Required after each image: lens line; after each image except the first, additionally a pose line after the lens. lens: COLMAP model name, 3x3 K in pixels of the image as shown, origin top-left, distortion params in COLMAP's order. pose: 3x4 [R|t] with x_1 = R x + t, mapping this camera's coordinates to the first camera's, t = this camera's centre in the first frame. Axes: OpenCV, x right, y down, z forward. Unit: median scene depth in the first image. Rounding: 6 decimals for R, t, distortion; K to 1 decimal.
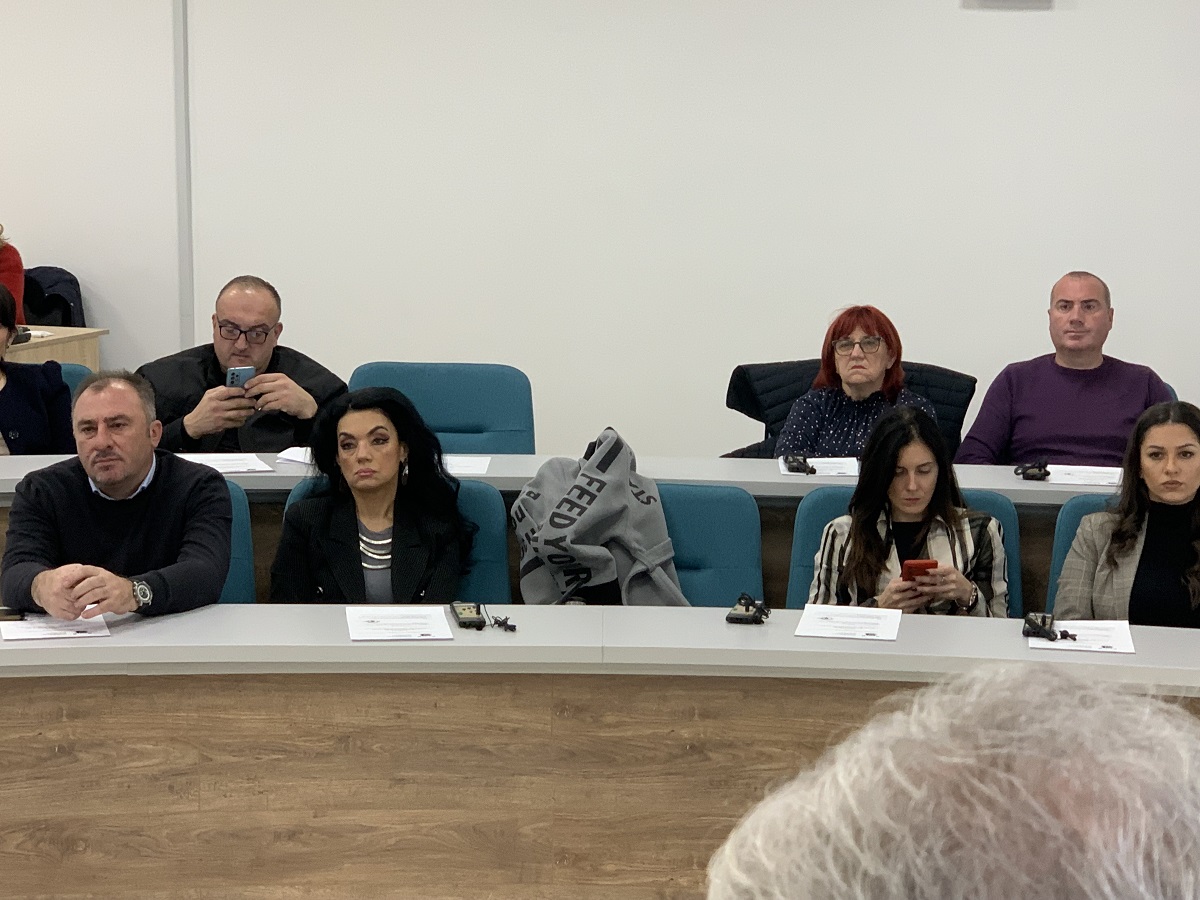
lens RADIAL K [[2494.4, 0, 600.0], [0, 2494.4, 450.0], [0, 0, 1]] dist [-0.554185, 10.083700]
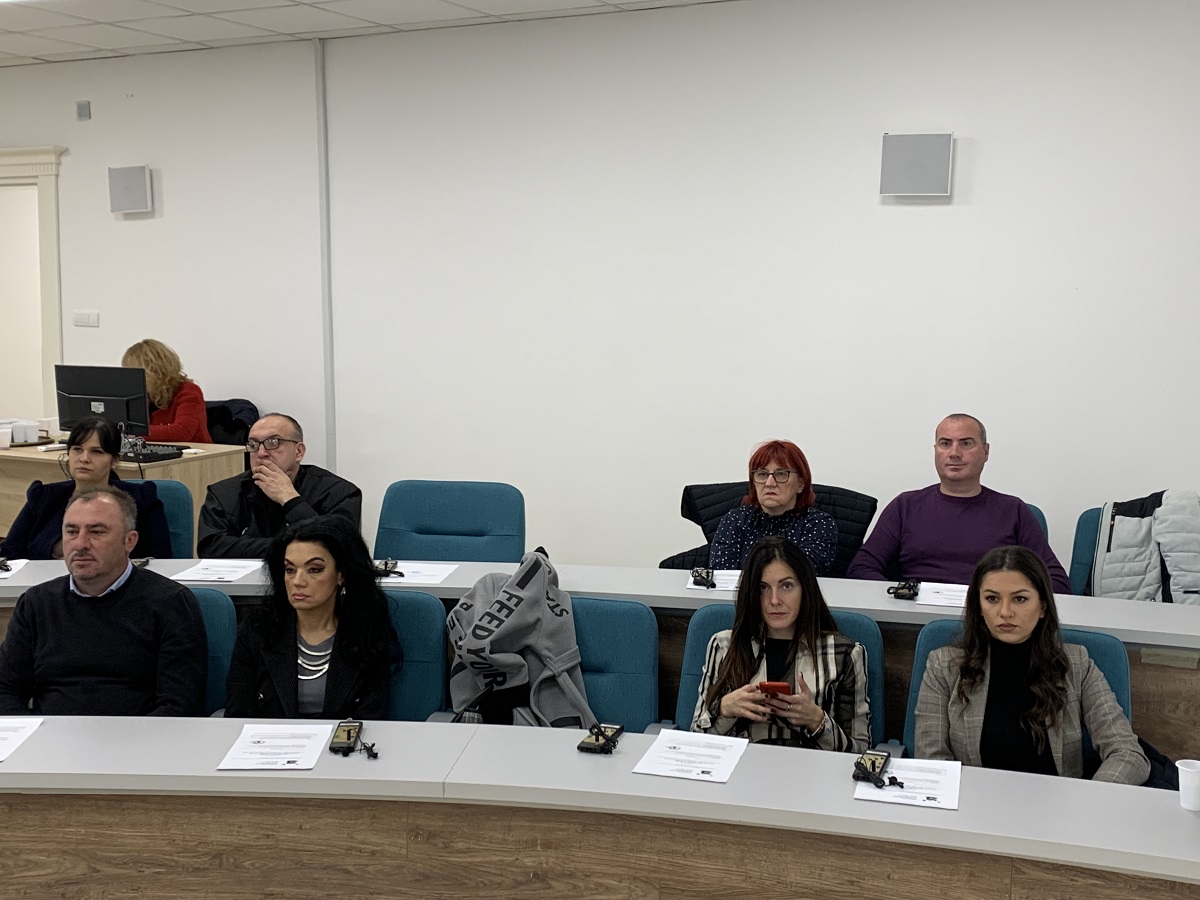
lens RADIAL K [[1398.6, 0, 600.0], [0, 1398.6, 450.0], [0, 0, 1]] dist [0.147489, -0.356273]
pose [[0.992717, 0.007874, -0.120210, 0.118652], [-0.010779, 0.999665, -0.023534, -0.042214], [0.119985, 0.024658, 0.992469, 0.346543]]
